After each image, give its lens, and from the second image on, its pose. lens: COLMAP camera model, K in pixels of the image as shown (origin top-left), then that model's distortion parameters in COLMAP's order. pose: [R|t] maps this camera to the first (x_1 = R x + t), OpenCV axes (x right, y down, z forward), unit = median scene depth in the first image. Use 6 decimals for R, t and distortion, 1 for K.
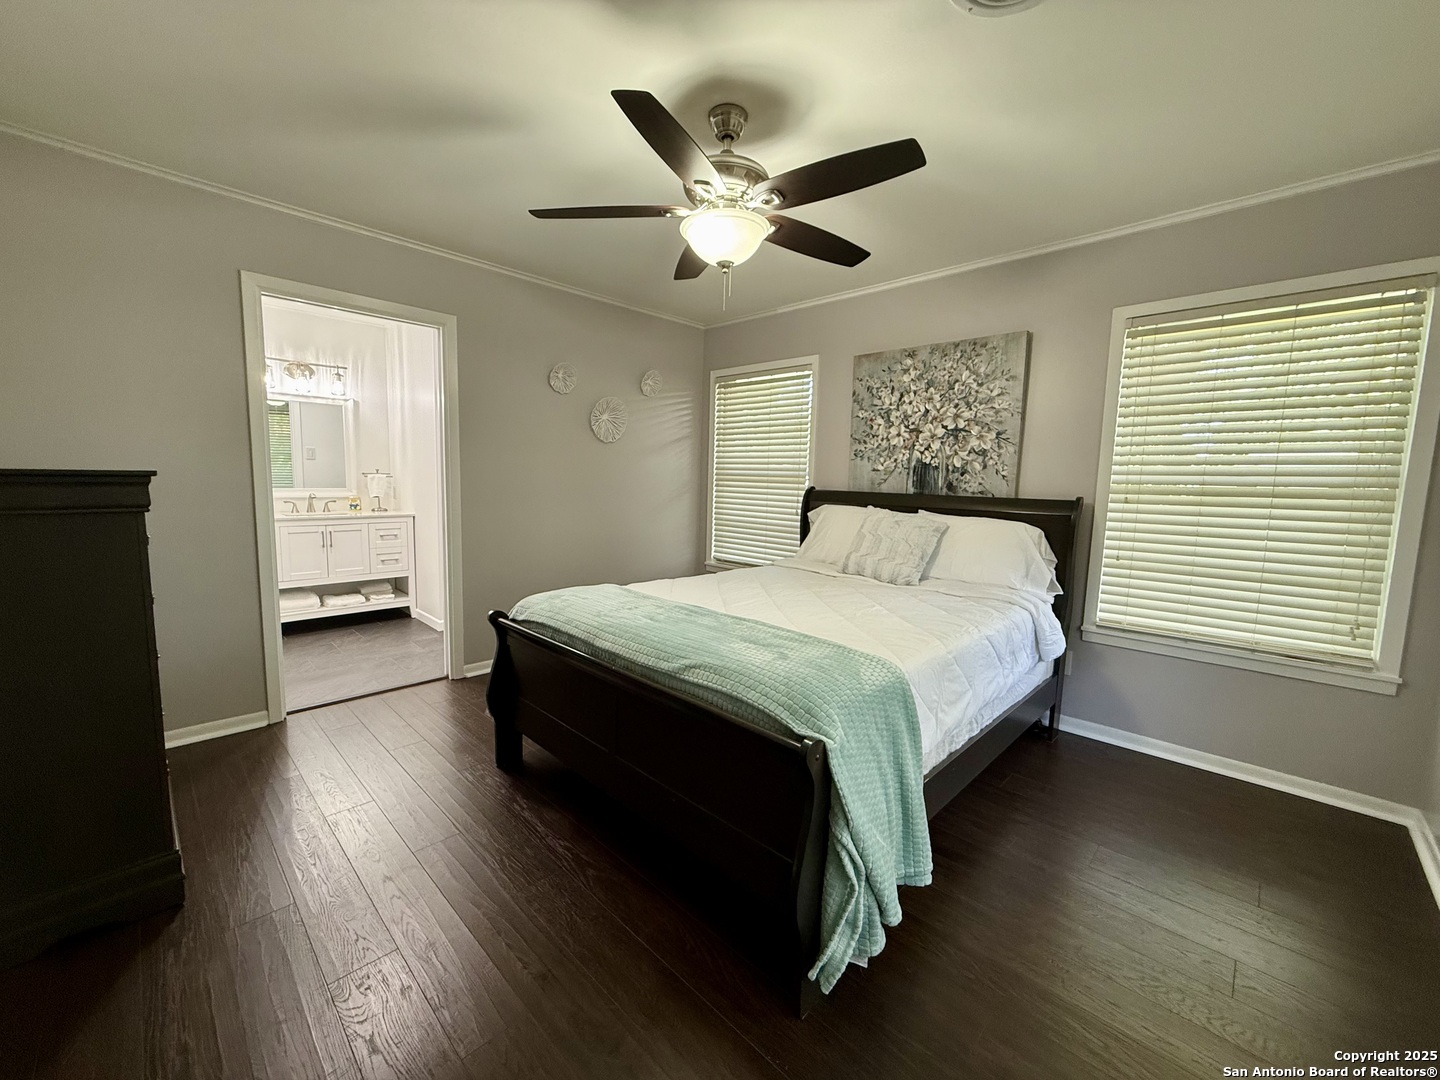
lens RADIAL K [[574.9, 0, 725.9], [0, 574.9, 532.6], [0, 0, 1]] dist [-0.001309, -0.000565]
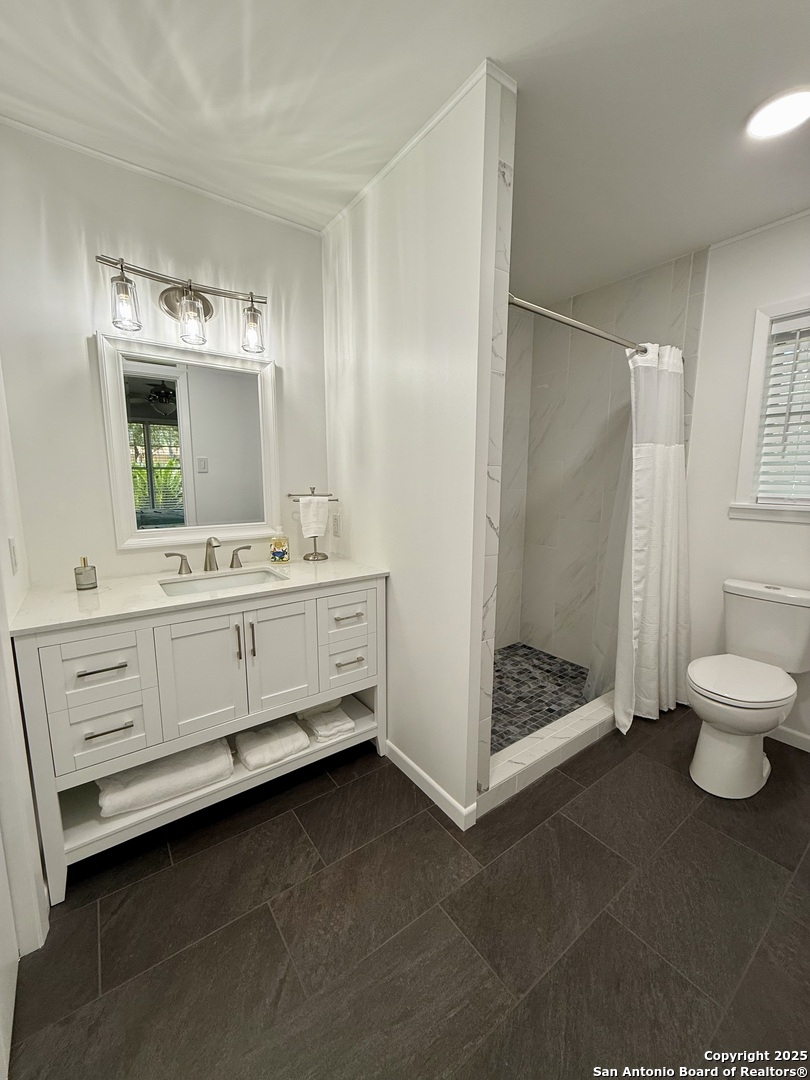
lens RADIAL K [[431.2, 0, 408.1], [0, 431.2, 534.4], [0, 0, 1]] dist [-0.001309, -0.000565]
pose [[0.985235, -0.000969, -0.171207, -0.467271], [0.006246, 0.999522, 0.030282, -0.080451], [0.171095, -0.030904, 0.984770, 0.629764]]
